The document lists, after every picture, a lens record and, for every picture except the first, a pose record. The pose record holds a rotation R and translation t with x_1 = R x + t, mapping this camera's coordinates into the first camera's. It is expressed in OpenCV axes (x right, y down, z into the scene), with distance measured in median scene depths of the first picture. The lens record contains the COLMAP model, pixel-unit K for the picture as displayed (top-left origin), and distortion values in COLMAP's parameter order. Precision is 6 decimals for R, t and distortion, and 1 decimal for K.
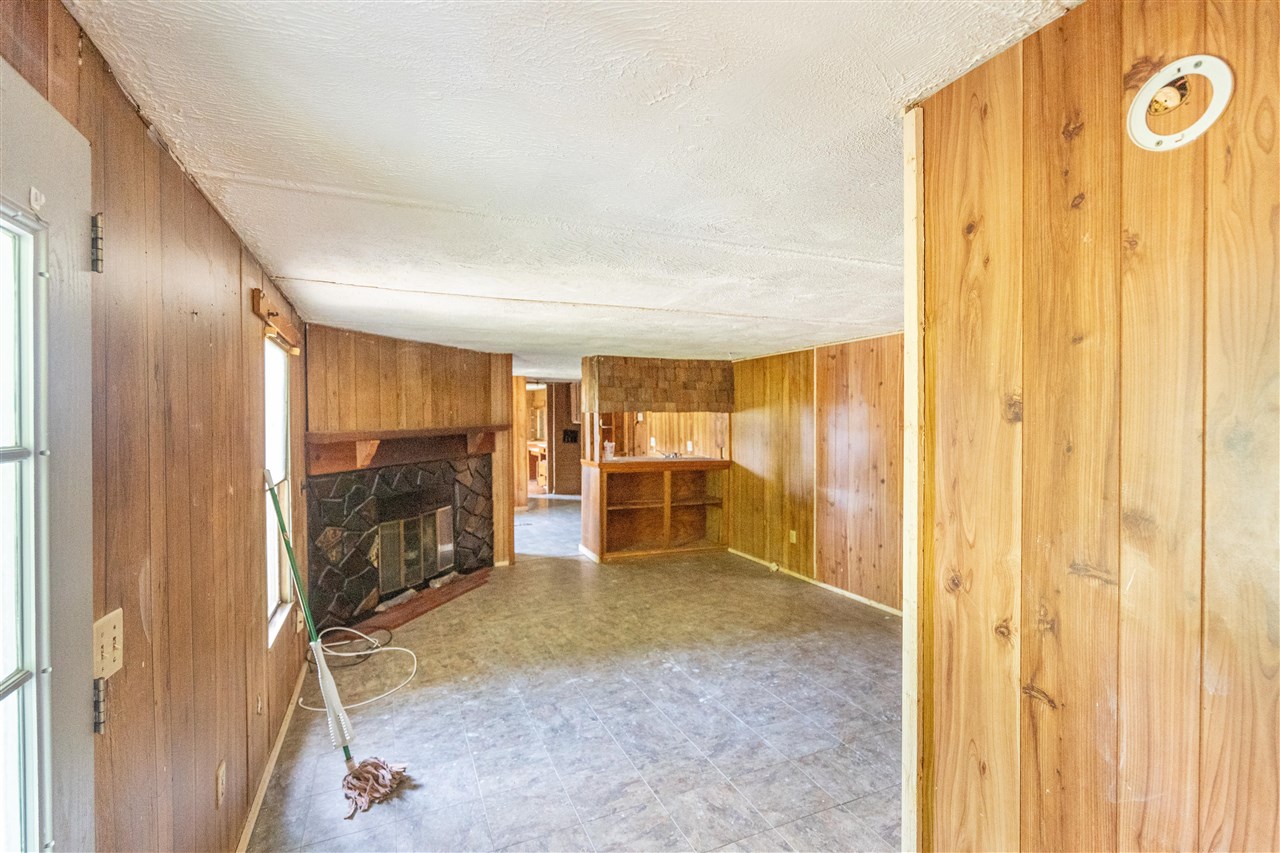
lens RADIAL K [[584.2, 0, 634.8], [0, 584.2, 426.3], [0, 0, 1]] dist [-0.005848, 0.002069]
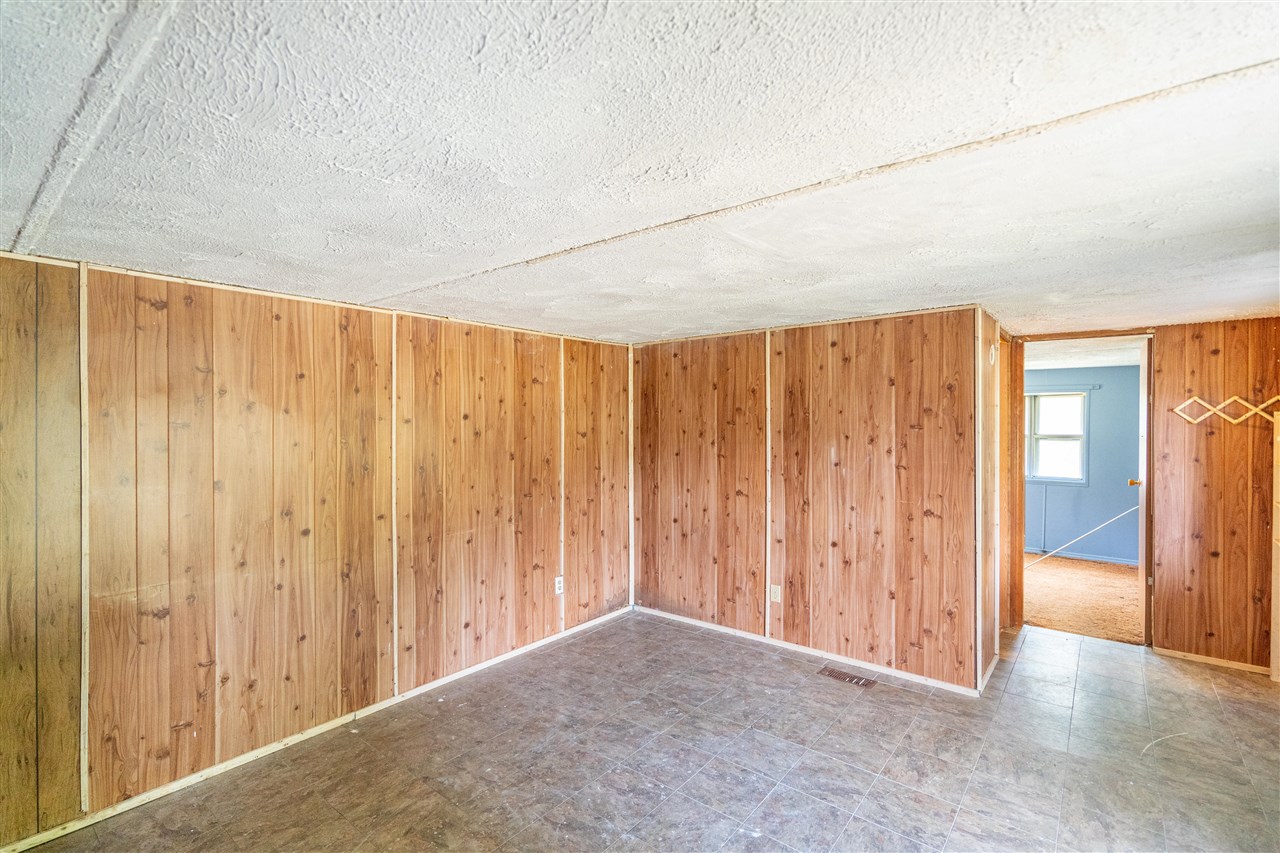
lens RADIAL K [[584.2, 0, 640.5], [0, 584.2, 425.5], [0, 0, 1]] dist [-0.005848, 0.002069]
pose [[-0.473550, 0.003766, 0.880759, -0.308459], [0.015702, 0.999868, 0.004168, -0.018212], [-0.880627, 0.015804, -0.473547, 1.020982]]
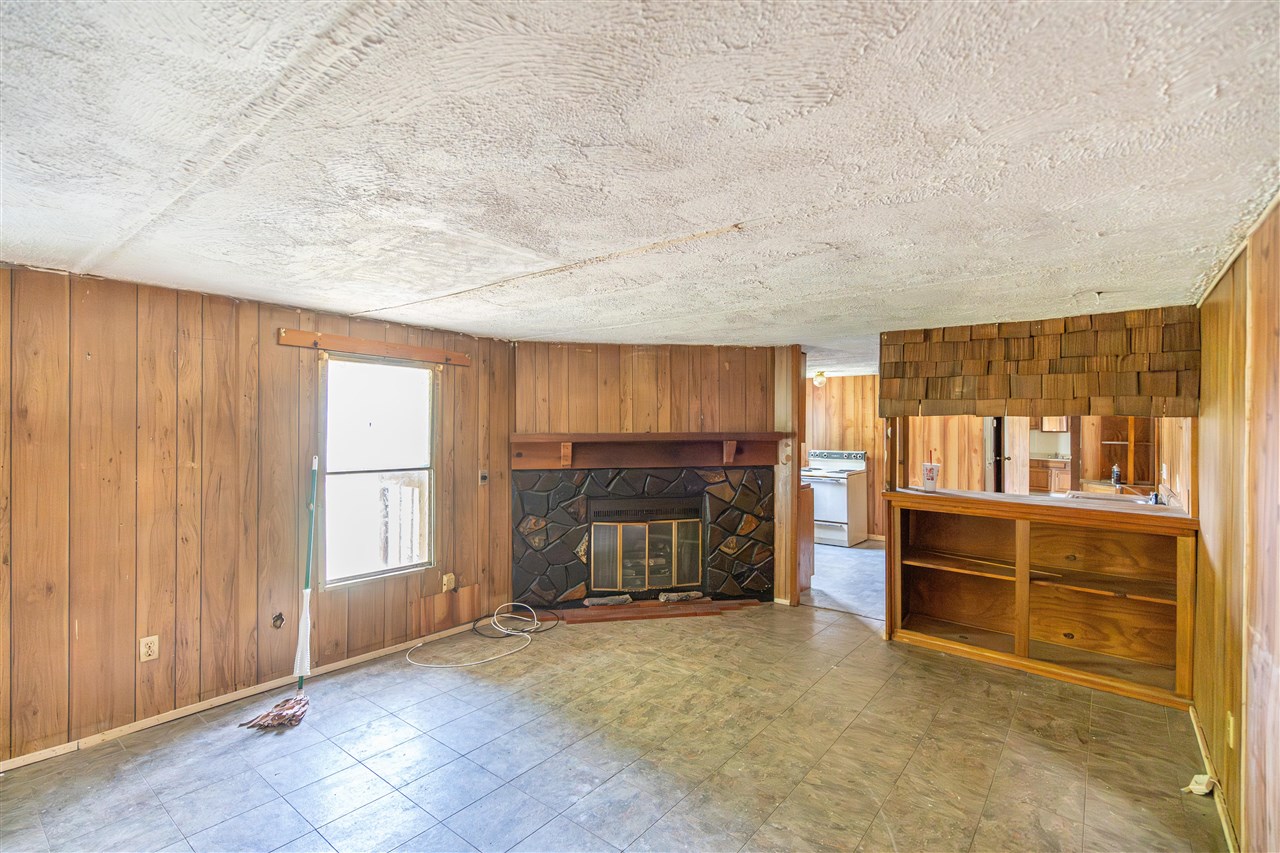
lens RADIAL K [[584.2, 0, 636.7], [0, 584.2, 426.6], [0, 0, 1]] dist [-0.005848, 0.002069]
pose [[0.476233, 0.010868, -0.879252, 0.543257], [-0.023831, 0.999716, -0.000550, -0.007485], [0.878996, 0.021216, 0.476357, 0.583503]]
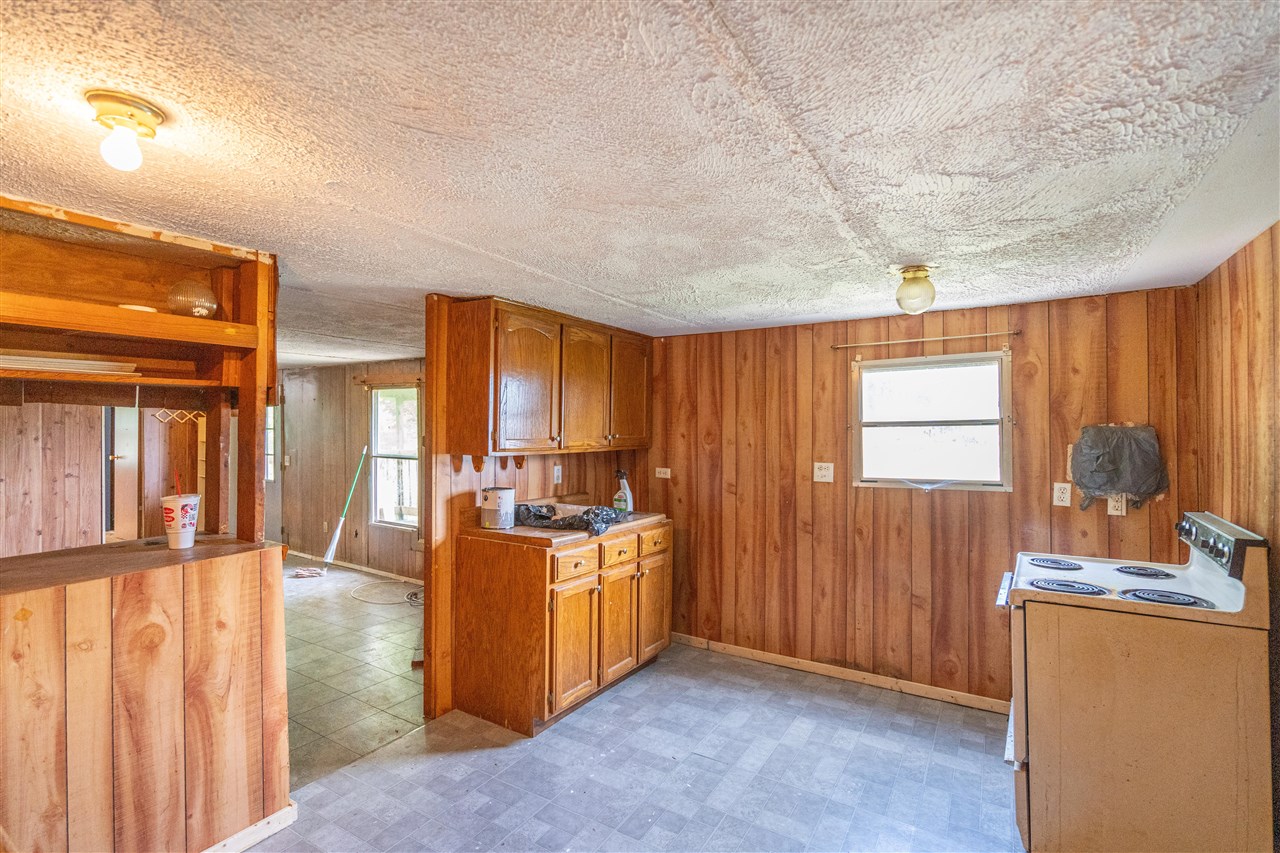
lens RADIAL K [[584.2, 0, 655.3], [0, 584.2, 429.5], [0, 0, 1]] dist [-0.005848, 0.002069]
pose [[-0.812761, 0.004340, -0.582581, -0.113846], [-0.007844, 0.999800, 0.018392, -0.027032], [0.582545, 0.019518, -0.812564, 2.110105]]
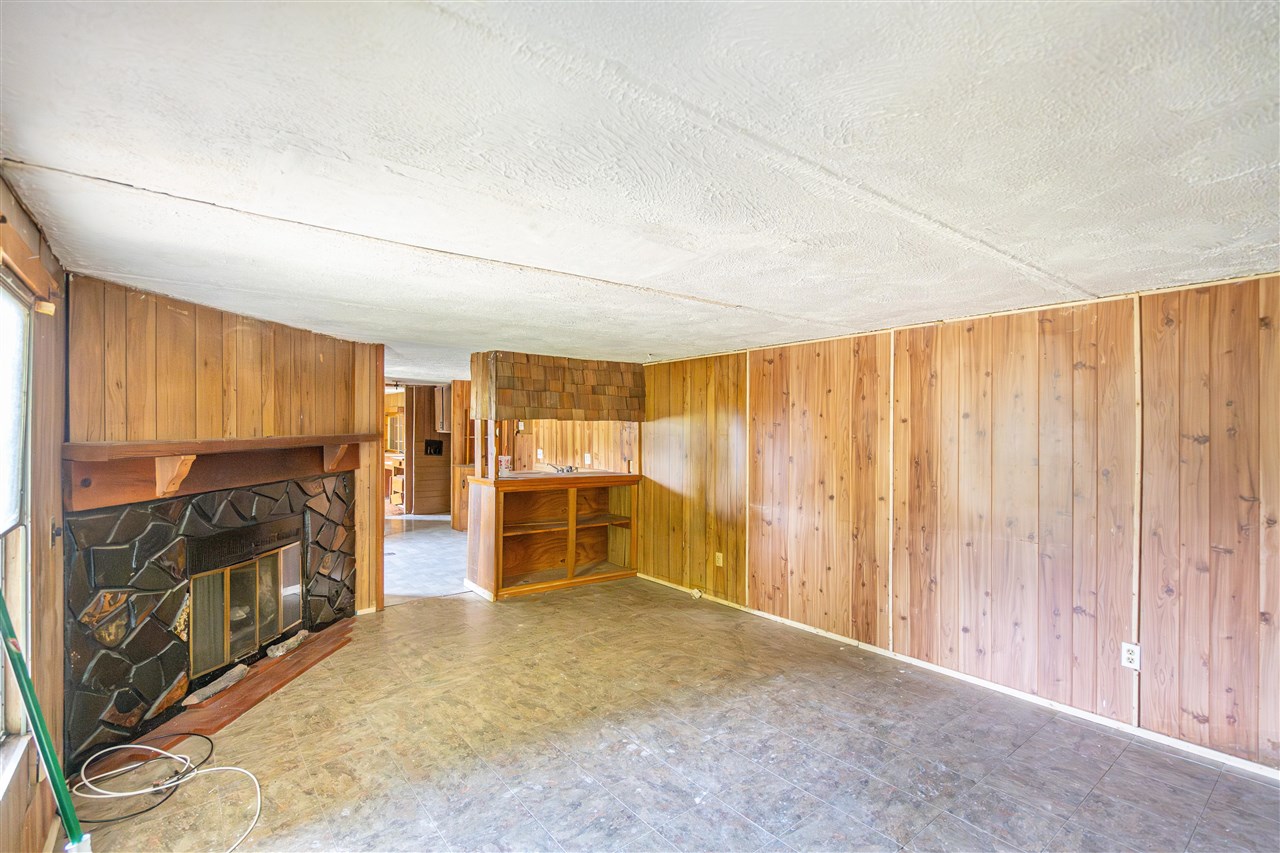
lens RADIAL K [[584.2, 0, 638.5], [0, 584.2, 425.5], [0, 0, 1]] dist [-0.005848, 0.002069]
pose [[0.964976, 0.009215, 0.262176, -0.113751], [-0.004232, 0.999800, -0.019562, 0.000275], [-0.262304, 0.017767, 0.964822, 0.201061]]
